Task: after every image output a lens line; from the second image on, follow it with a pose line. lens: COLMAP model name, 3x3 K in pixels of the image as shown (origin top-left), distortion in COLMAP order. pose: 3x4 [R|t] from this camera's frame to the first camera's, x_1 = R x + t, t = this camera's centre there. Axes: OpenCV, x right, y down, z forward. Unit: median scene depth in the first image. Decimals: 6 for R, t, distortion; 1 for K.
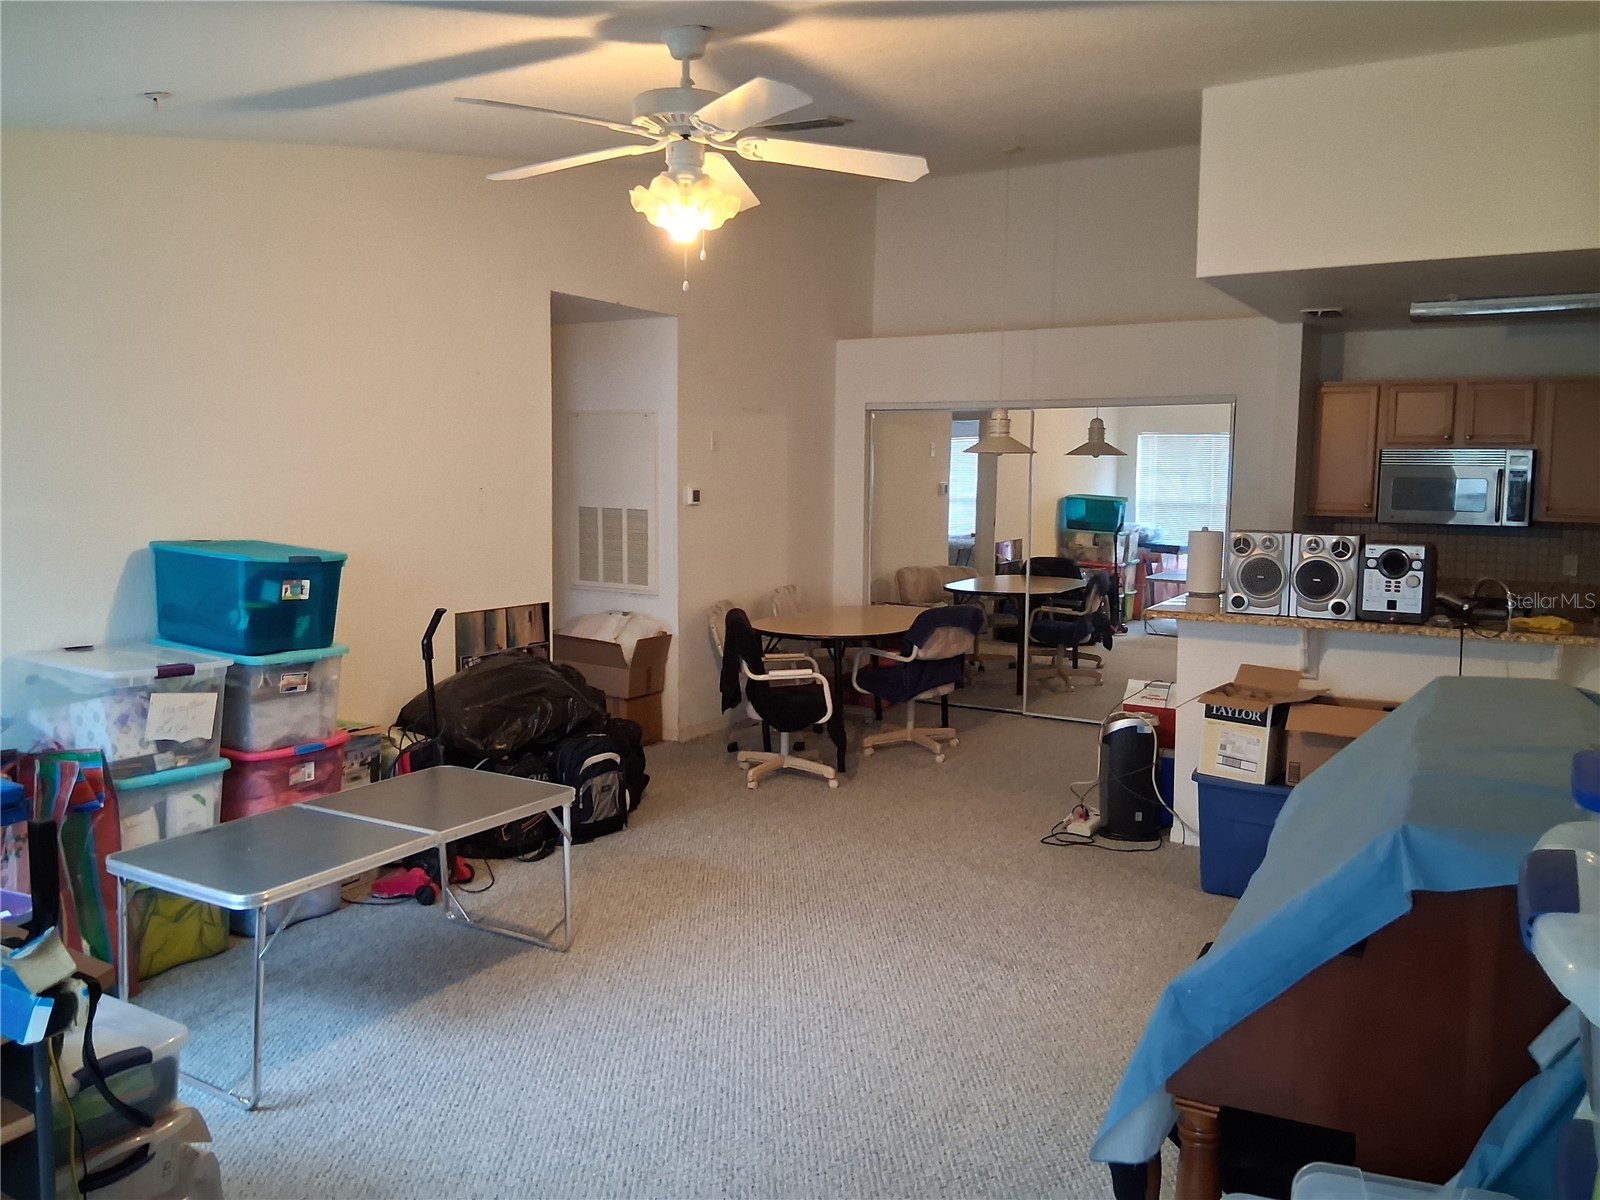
lens RADIAL K [[1239.0, 0, 808.0], [0, 1239.0, 595.6], [0, 0, 1]] dist [0.044149, -0.092115]
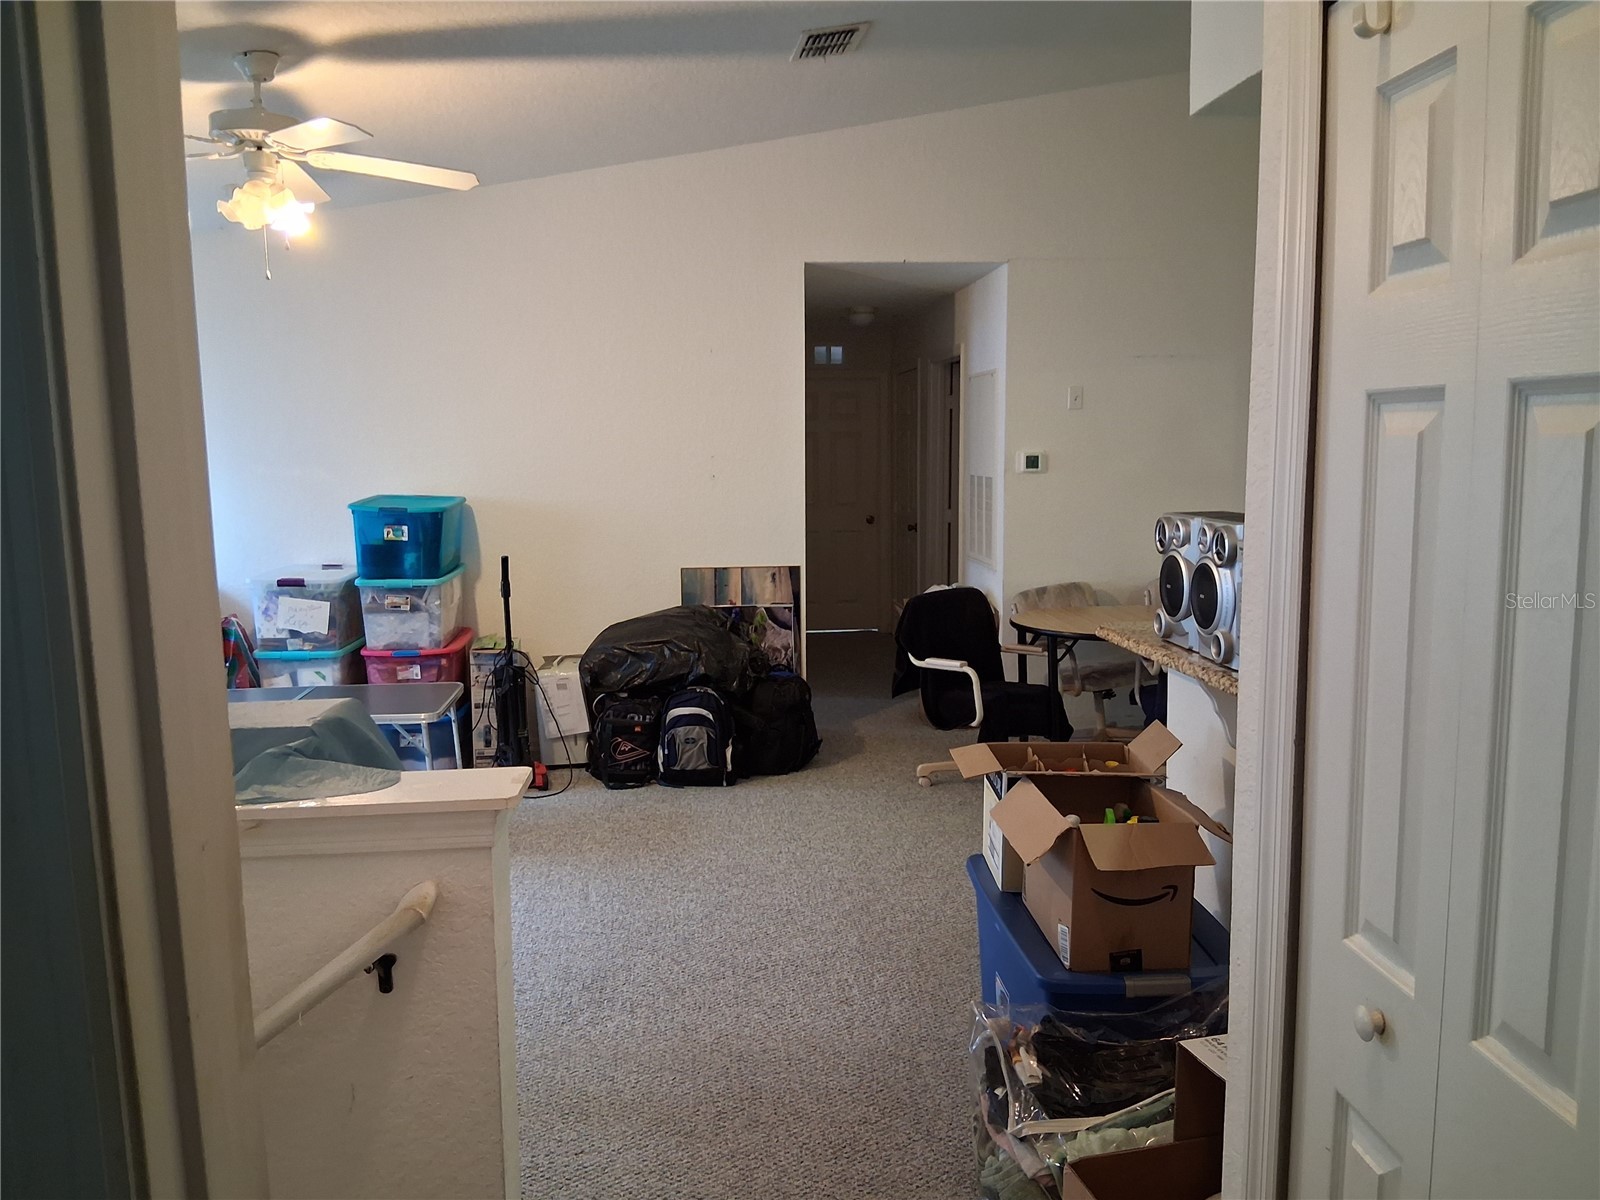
lens RADIAL K [[1239.0, 0, 788.9], [0, 1239.0, 609.0], [0, 0, 1]] dist [0.044149, -0.092115]
pose [[0.576716, 0.093032, -0.811631, 0.713170], [-0.064973, 0.995571, 0.067949, -0.032112], [0.814357, 0.013546, 0.580206, 0.447043]]
